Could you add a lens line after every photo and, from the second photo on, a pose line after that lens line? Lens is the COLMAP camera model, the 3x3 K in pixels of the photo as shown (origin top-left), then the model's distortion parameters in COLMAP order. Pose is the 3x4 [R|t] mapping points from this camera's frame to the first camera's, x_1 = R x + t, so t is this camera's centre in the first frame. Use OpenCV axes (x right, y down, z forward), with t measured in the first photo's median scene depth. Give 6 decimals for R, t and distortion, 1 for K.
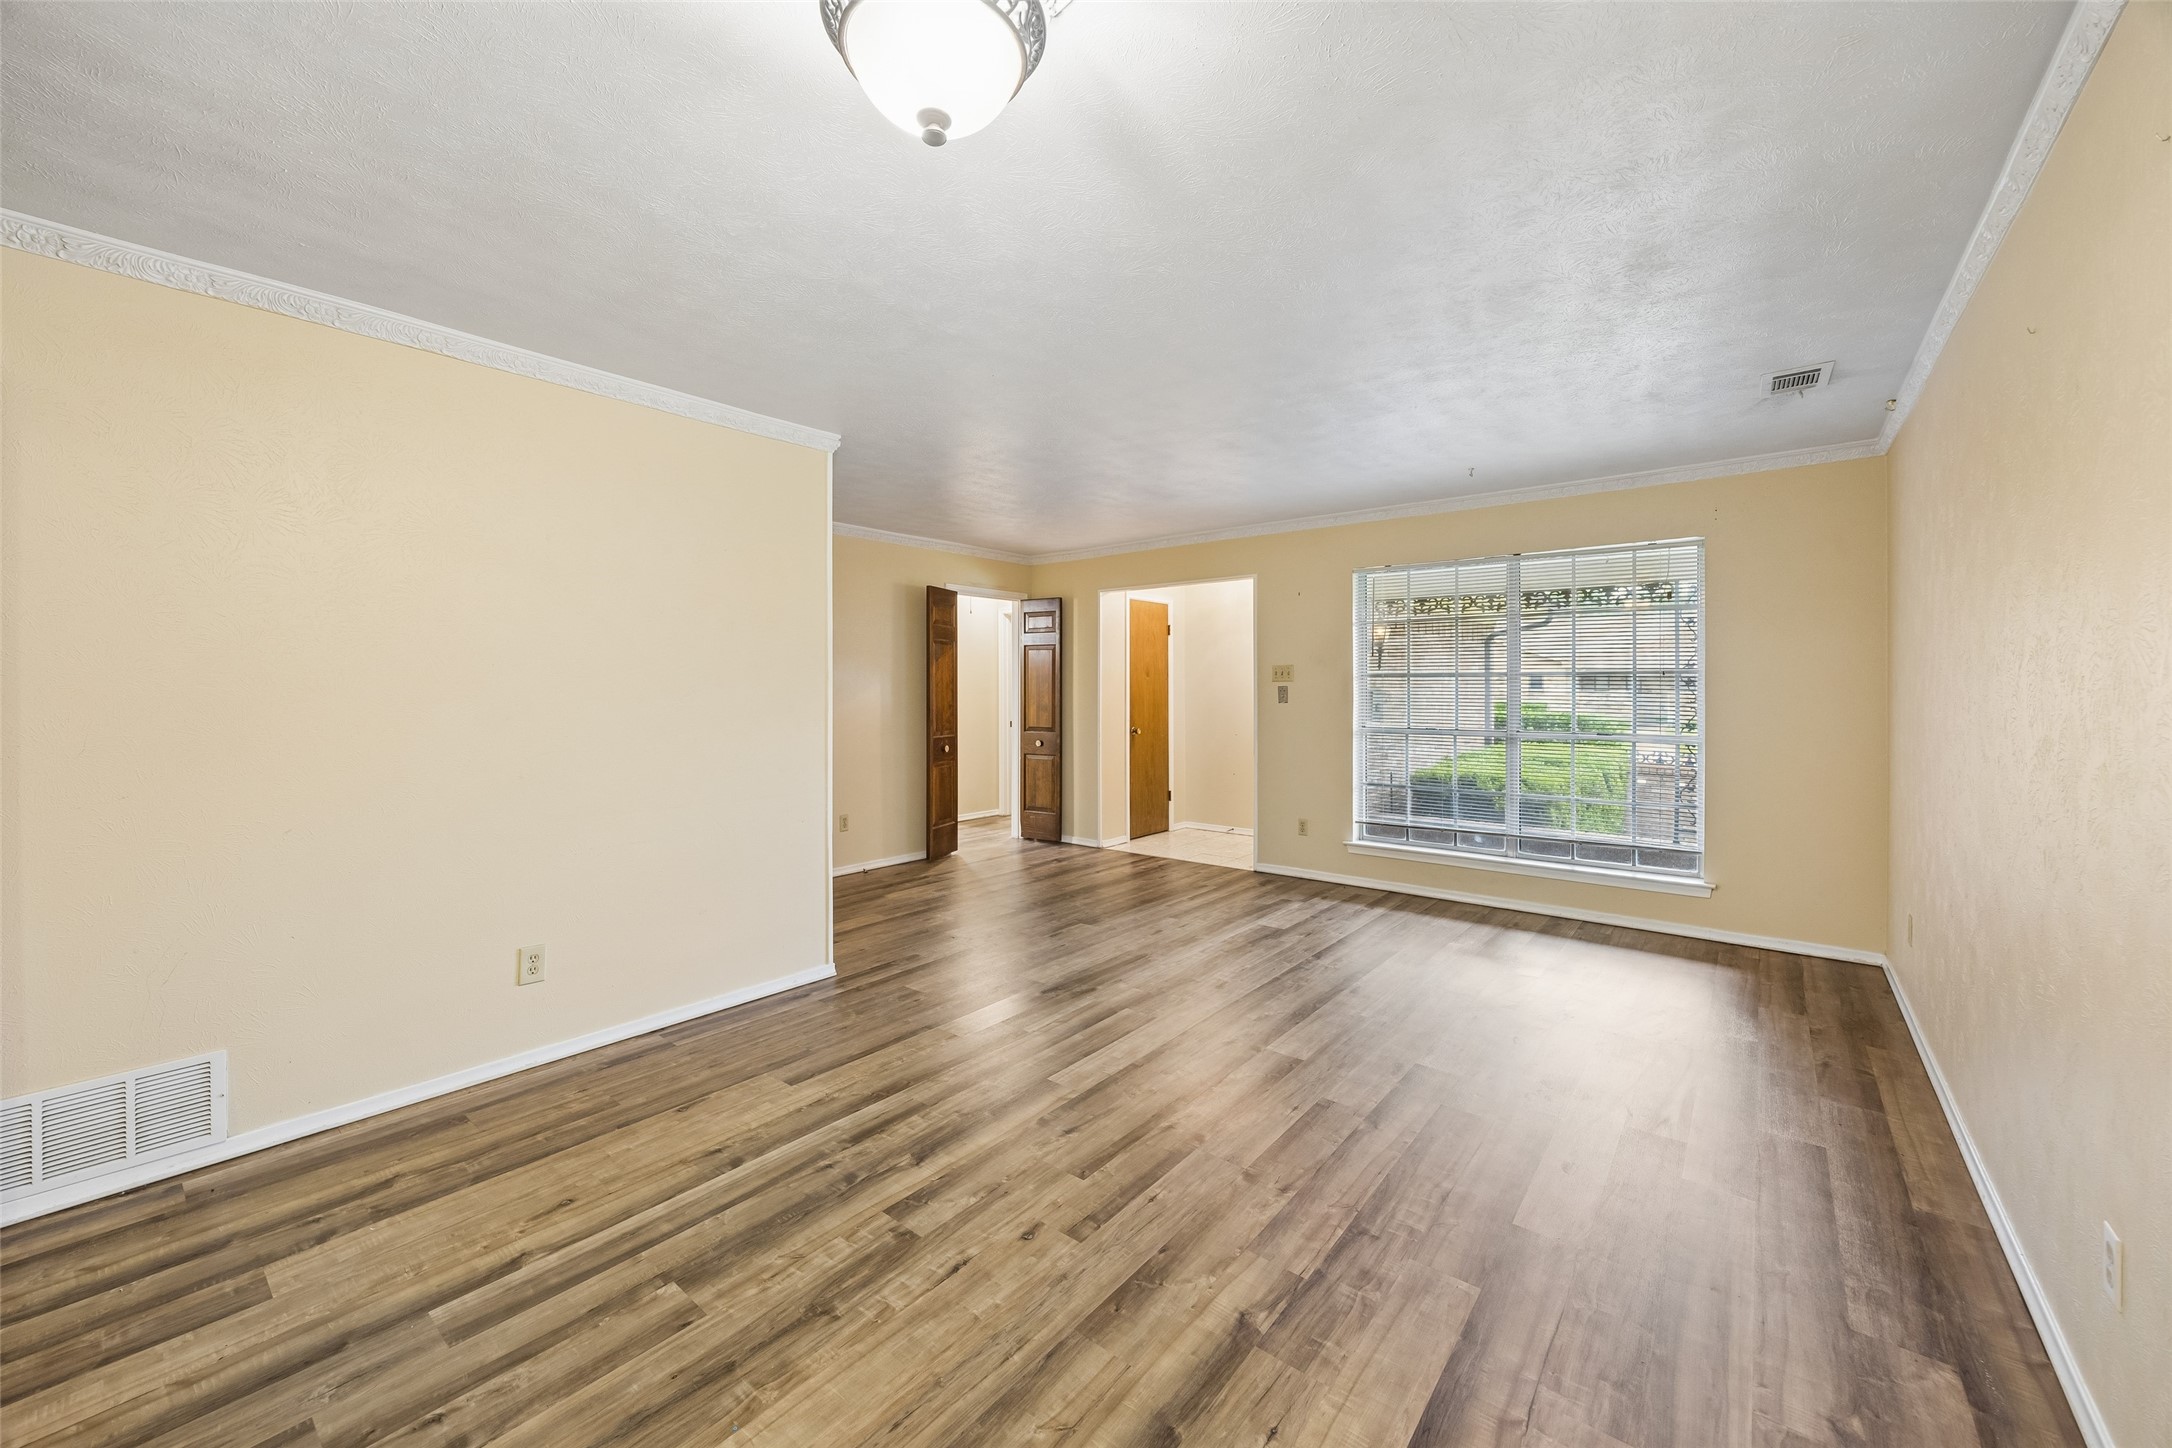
lens RADIAL K [[836.0, 0, 1066.2], [0, 836.0, 696.1], [0, 0, 1]] dist [-0.001578, 0.000384]
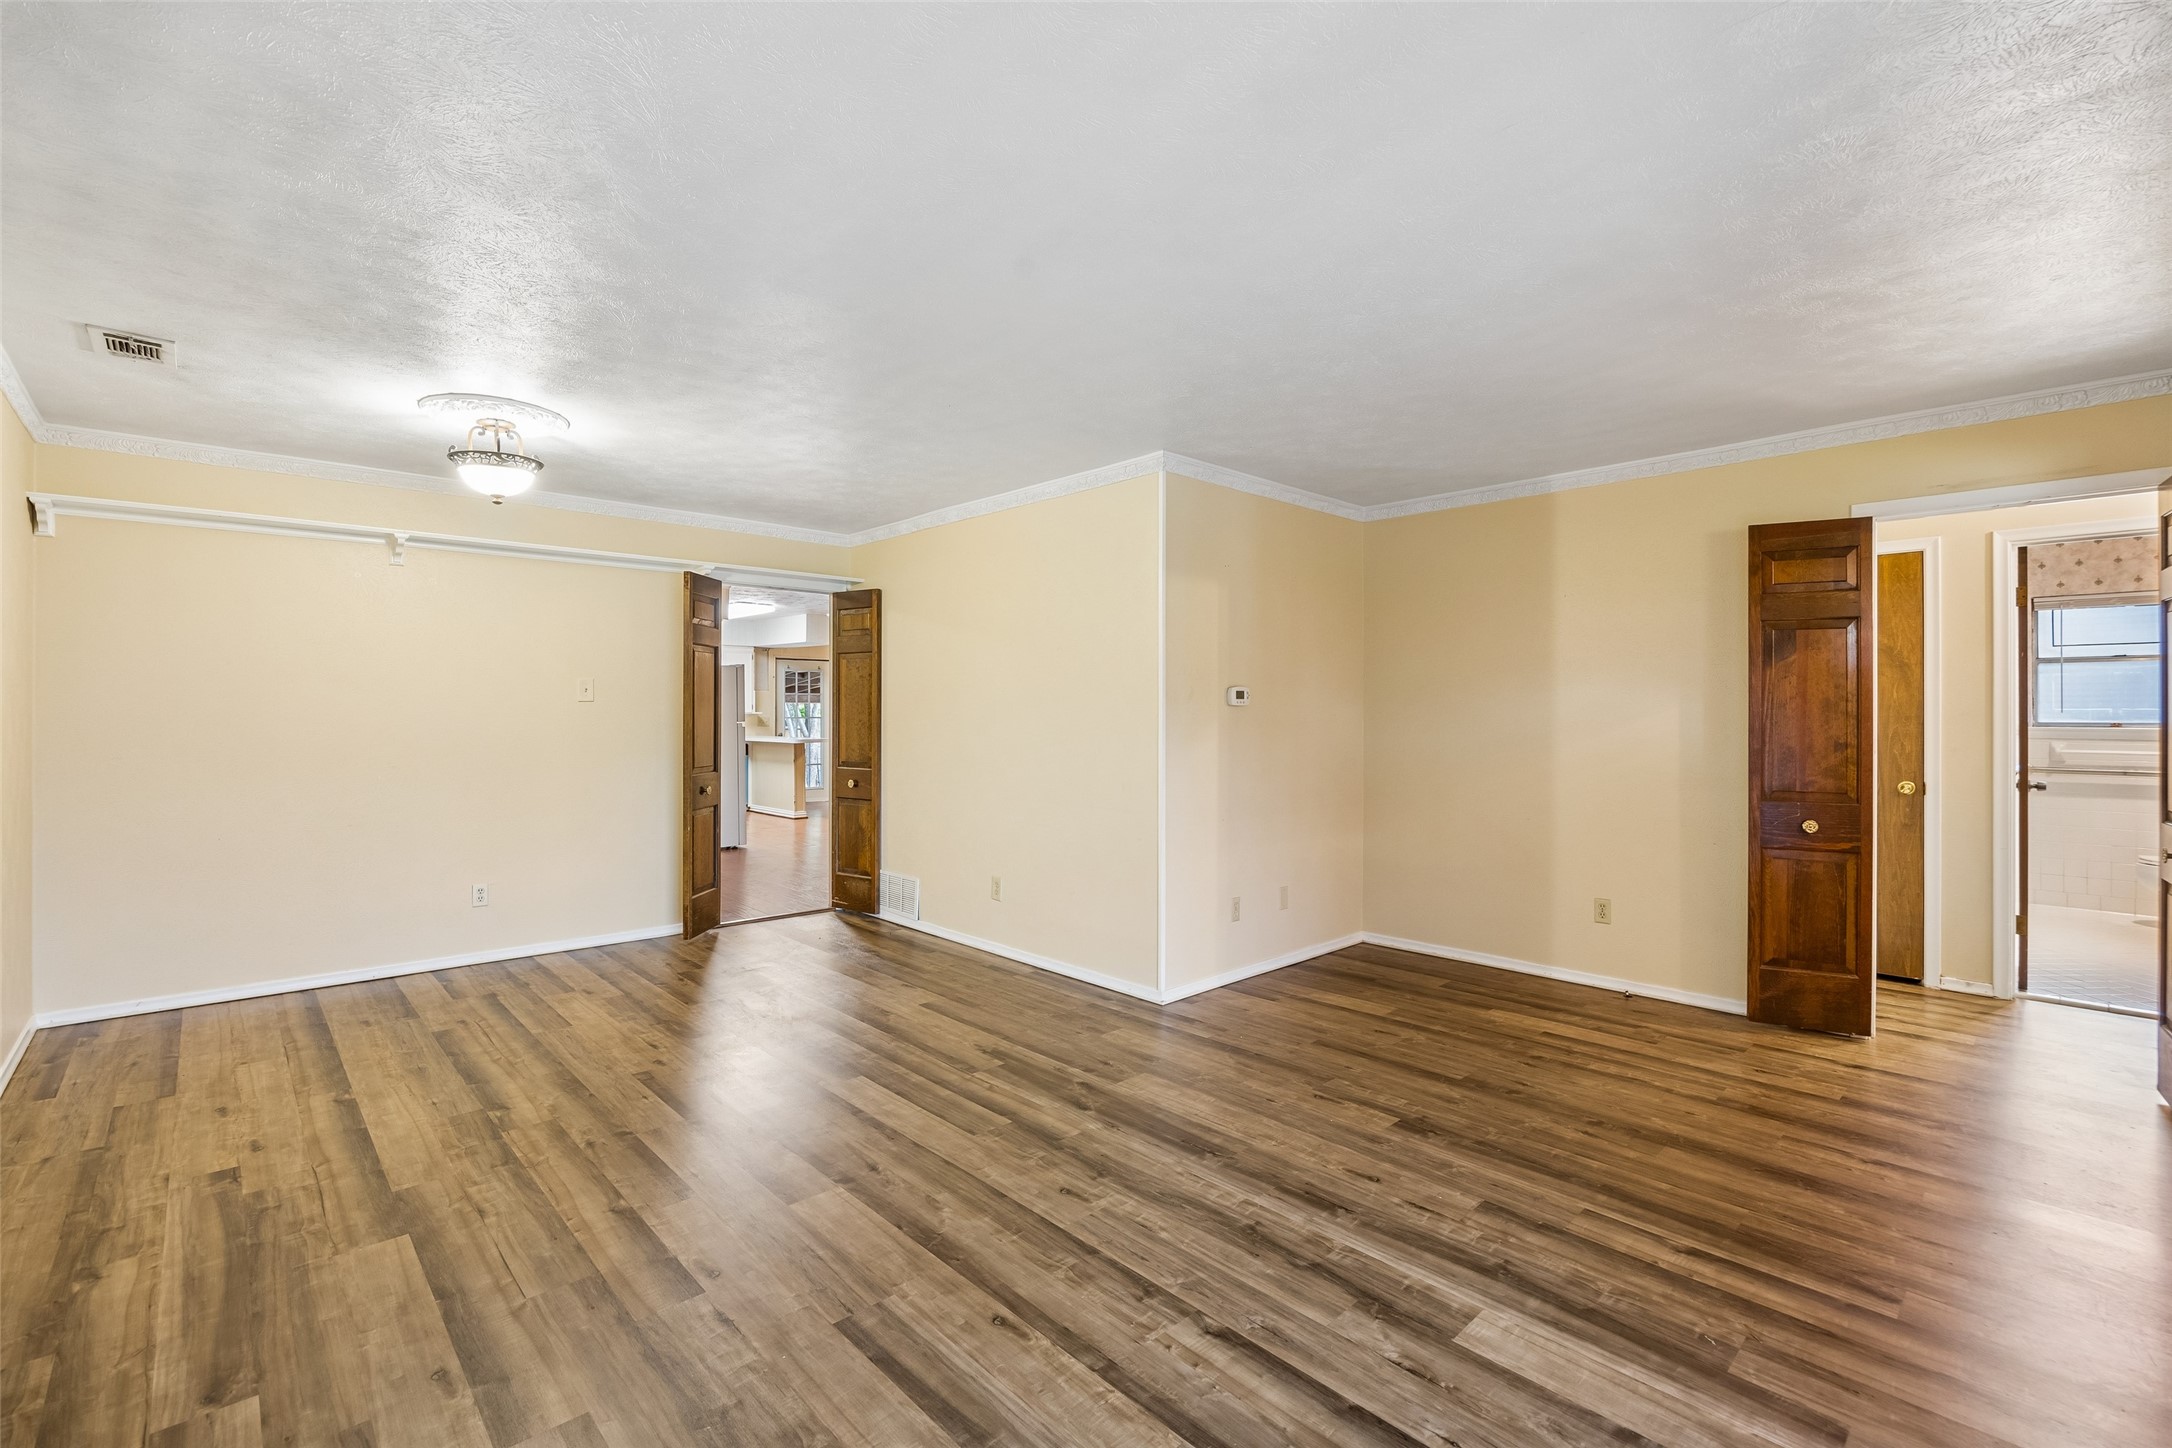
lens RADIAL K [[947.1, 0, 1079.0], [0, 947.1, 717.0], [0, 0, 1]] dist [-0.017184, 0.000258]
pose [[-0.127949, 0.002394, -0.991778, 0.994751], [-0.009001, 0.999953, 0.003575, -0.007004], [0.991740, 0.009384, -0.127921, 1.246311]]
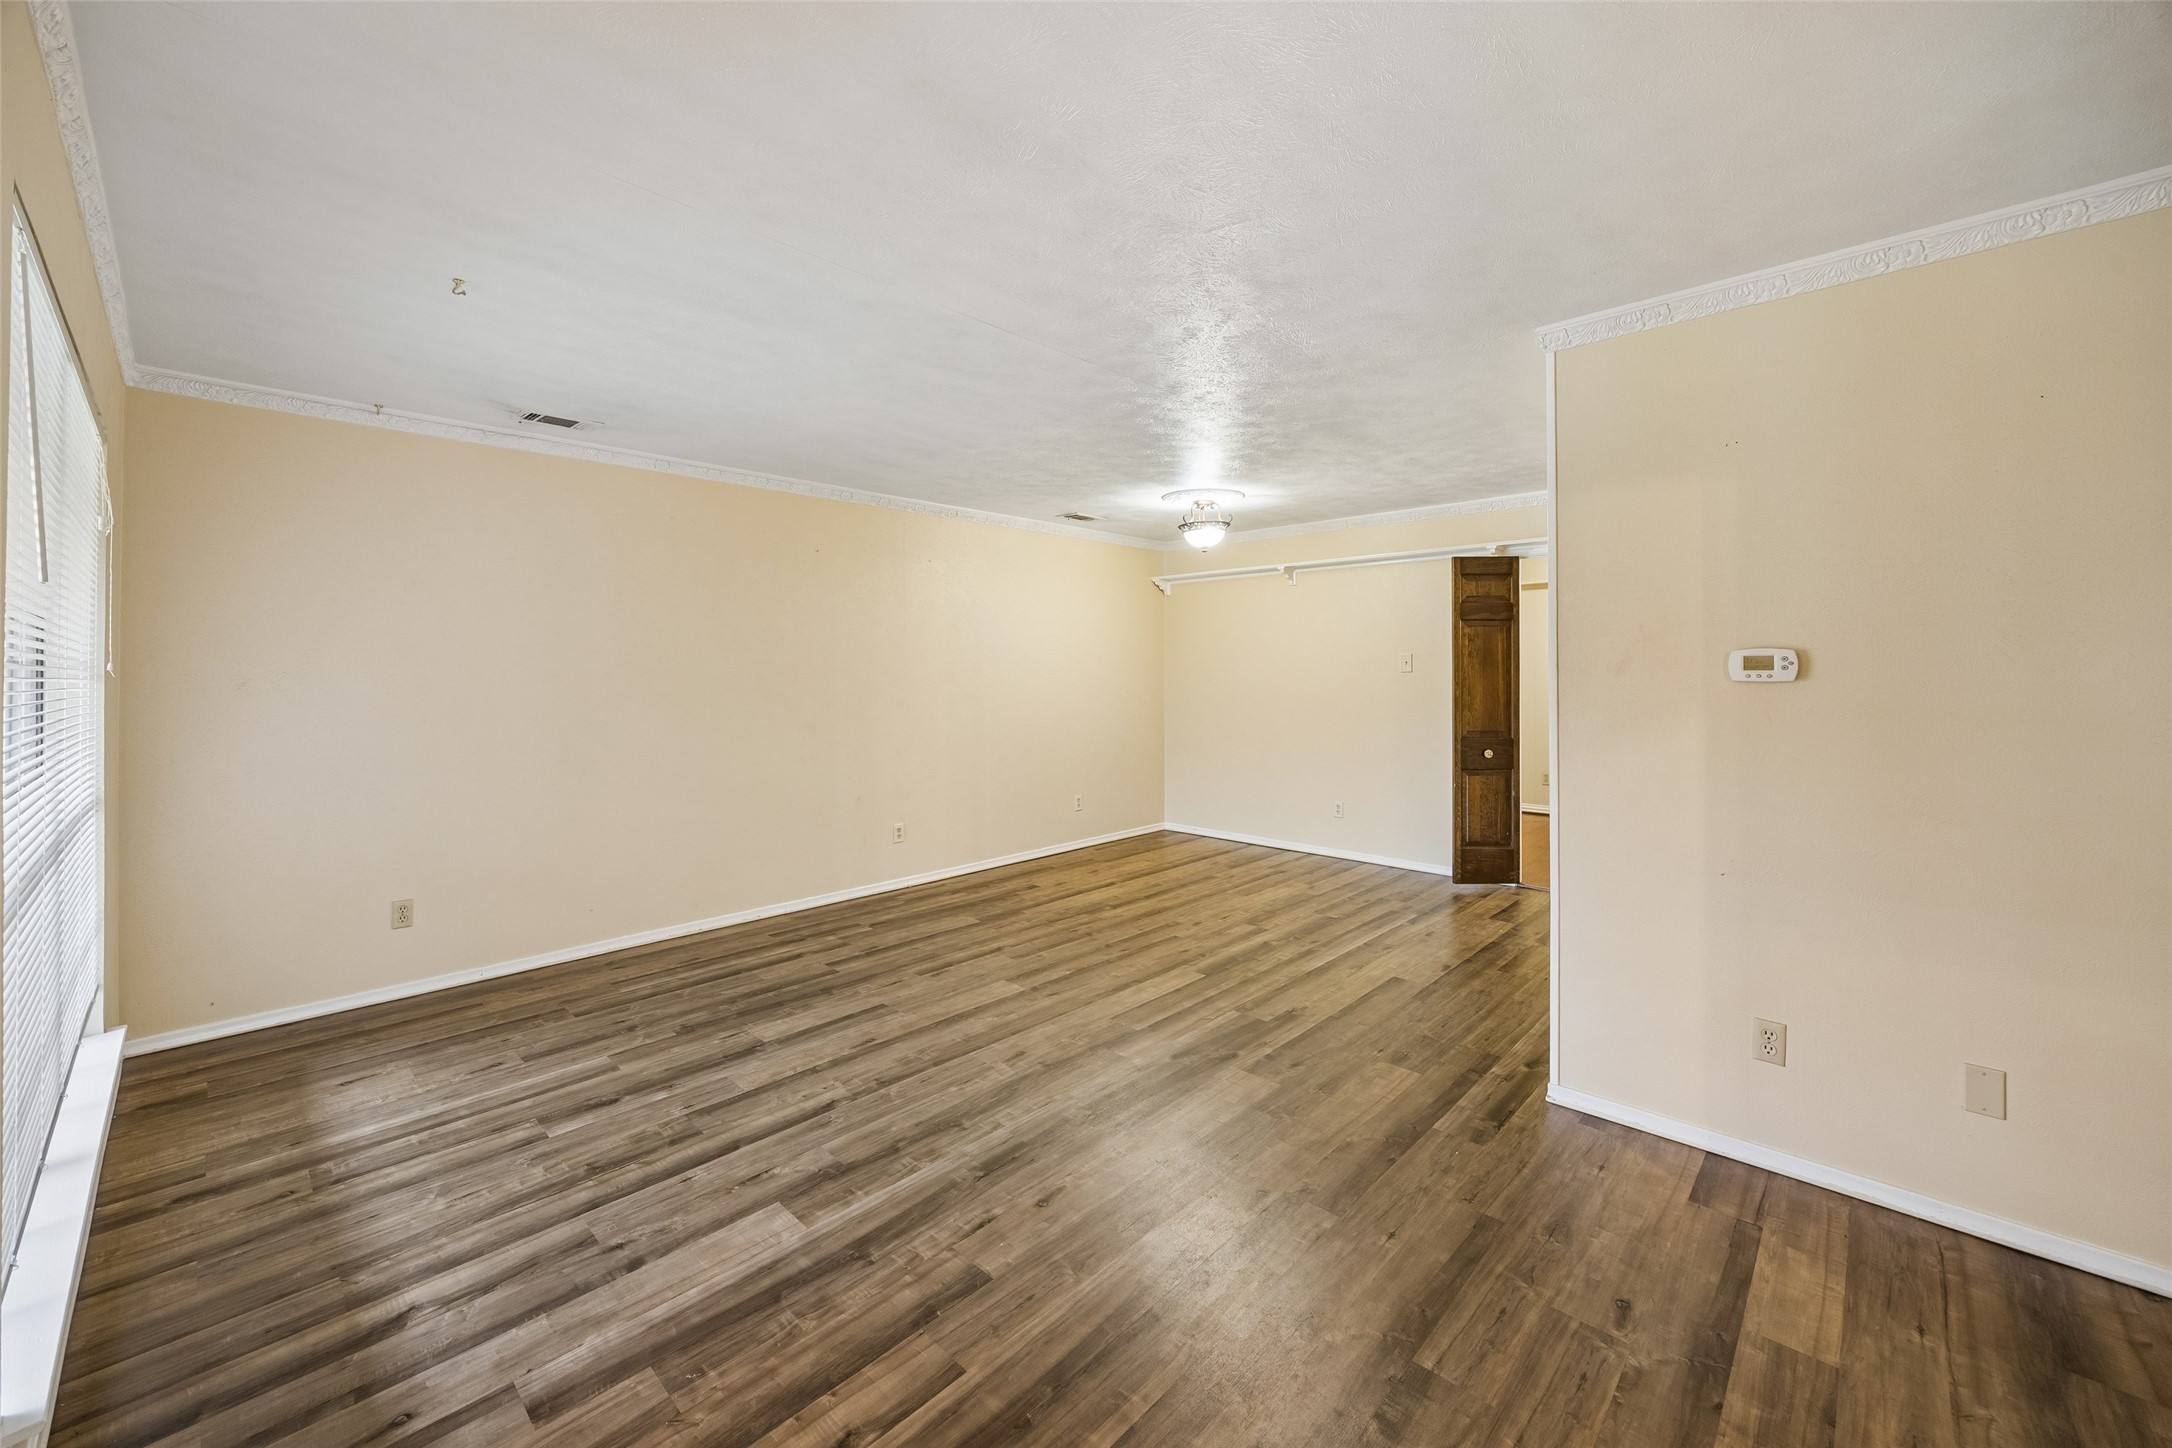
lens RADIAL K [[838.9, 0, 1070.8], [0, 838.9, 678.3], [0, 0, 1]] dist [-0.002391, 0.000368]
pose [[-0.997389, -0.000455, 0.072214, 0.084499], [0.000601, 0.999893, 0.014603, -0.034880], [-0.072213, 0.014609, -0.997282, 2.057497]]
